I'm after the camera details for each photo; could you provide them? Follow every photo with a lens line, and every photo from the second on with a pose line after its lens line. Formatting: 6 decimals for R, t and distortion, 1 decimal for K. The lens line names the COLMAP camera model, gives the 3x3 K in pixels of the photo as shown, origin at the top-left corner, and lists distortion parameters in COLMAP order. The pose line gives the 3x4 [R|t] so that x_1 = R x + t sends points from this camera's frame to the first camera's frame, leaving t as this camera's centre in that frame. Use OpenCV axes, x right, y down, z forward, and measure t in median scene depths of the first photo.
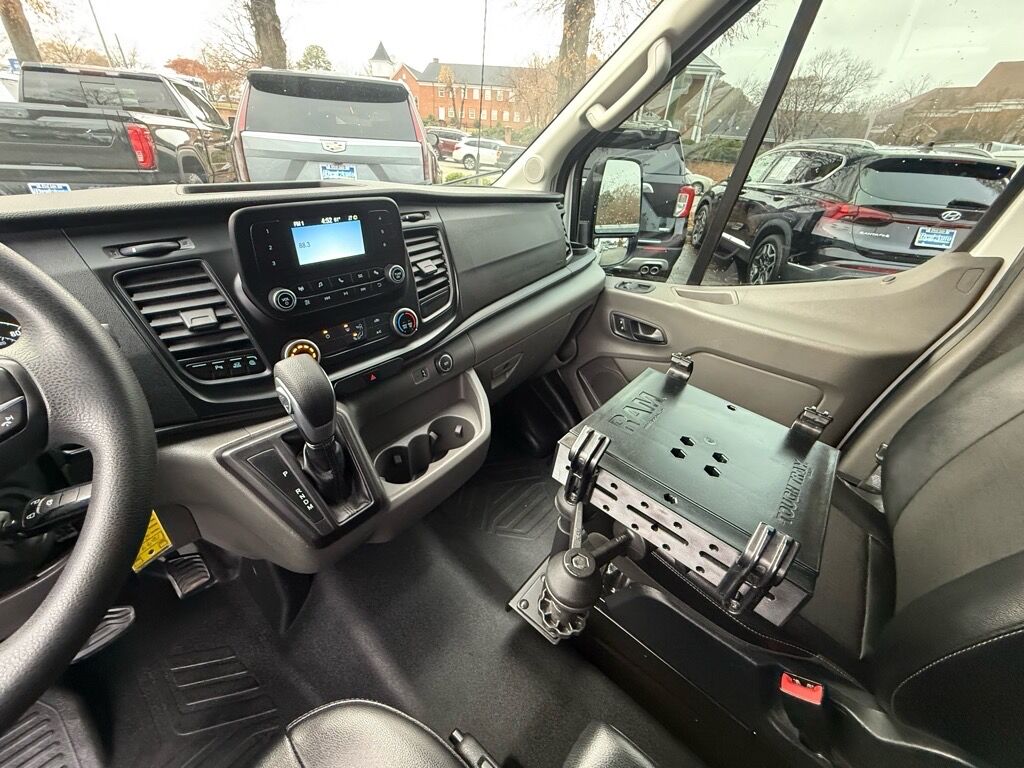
lens RADIAL K [[404.9, 0, 506.9], [0, 404.9, 384.1], [0, 0, 1]] dist [-0.000031, -0.000121]
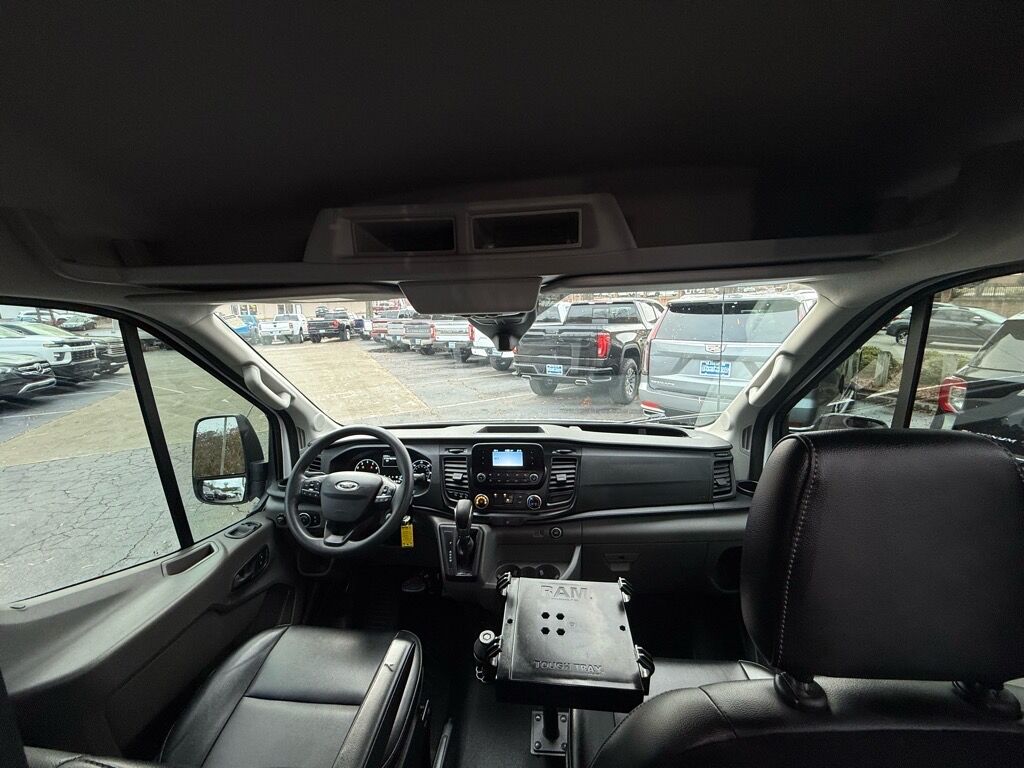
lens RADIAL K [[404.9, 0, 506.9], [0, 404.9, 384.1], [0, 0, 1]] dist [-0.000031, -0.000121]
pose [[0.552251, 0.082502, -0.829586, 1.327382], [-0.376209, 0.912672, -0.159675, -0.331133], [0.743966, 0.400278, 0.535062, -0.393440]]
